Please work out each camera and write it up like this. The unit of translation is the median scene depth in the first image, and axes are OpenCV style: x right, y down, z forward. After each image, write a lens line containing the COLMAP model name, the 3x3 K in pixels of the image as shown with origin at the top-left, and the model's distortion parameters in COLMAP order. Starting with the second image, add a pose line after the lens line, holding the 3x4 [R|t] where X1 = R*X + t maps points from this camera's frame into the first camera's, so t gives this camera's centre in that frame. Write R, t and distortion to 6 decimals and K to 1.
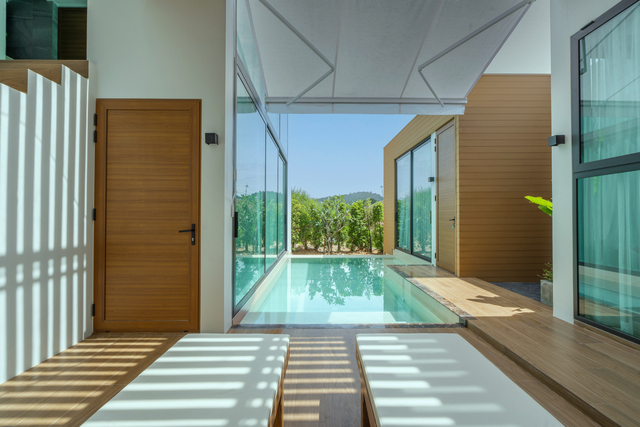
lens RADIAL K [[287.1, 0, 323.1], [0, 287.1, 213.0], [0, 0, 1]] dist [-0.003798, -0.000251]
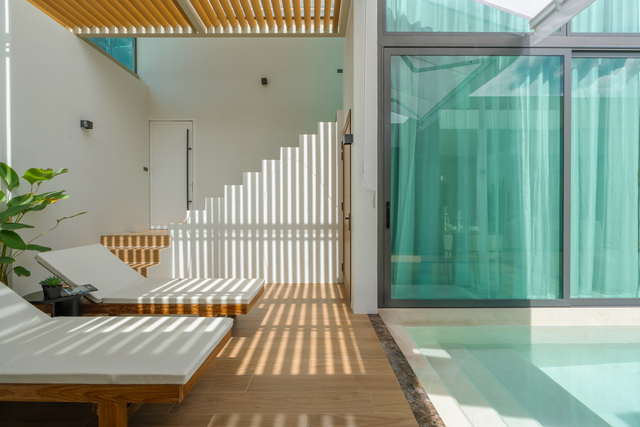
lens RADIAL K [[287.1, 0, 324.8], [0, 287.1, 208.0], [0, 0, 1]] dist [-0.003798, -0.000251]
pose [[-0.016932, -0.004466, -0.999847, 0.791454], [0.013925, 0.999892, -0.004702, 0.026900], [0.999760, -0.014003, -0.016868, 0.941228]]
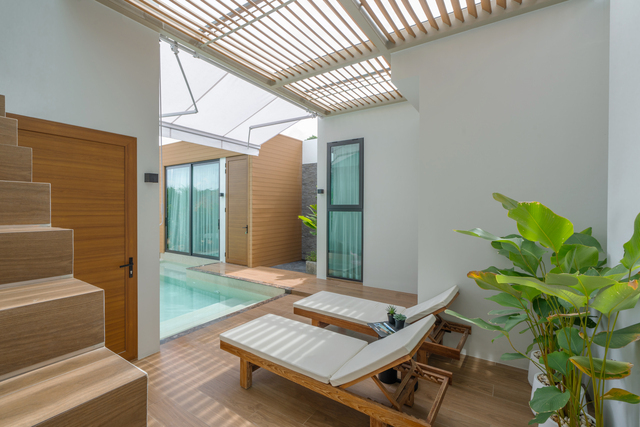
lens RADIAL K [[287.1, 0, 316.6], [0, 287.1, 214.7], [0, 0, 1]] dist [-0.003798, -0.000251]
pose [[0.572292, -0.015595, 0.819902, -0.917461], [-0.014392, 0.999474, 0.029056, -0.157309], [-0.819924, -0.028428, 0.571767, -0.147543]]
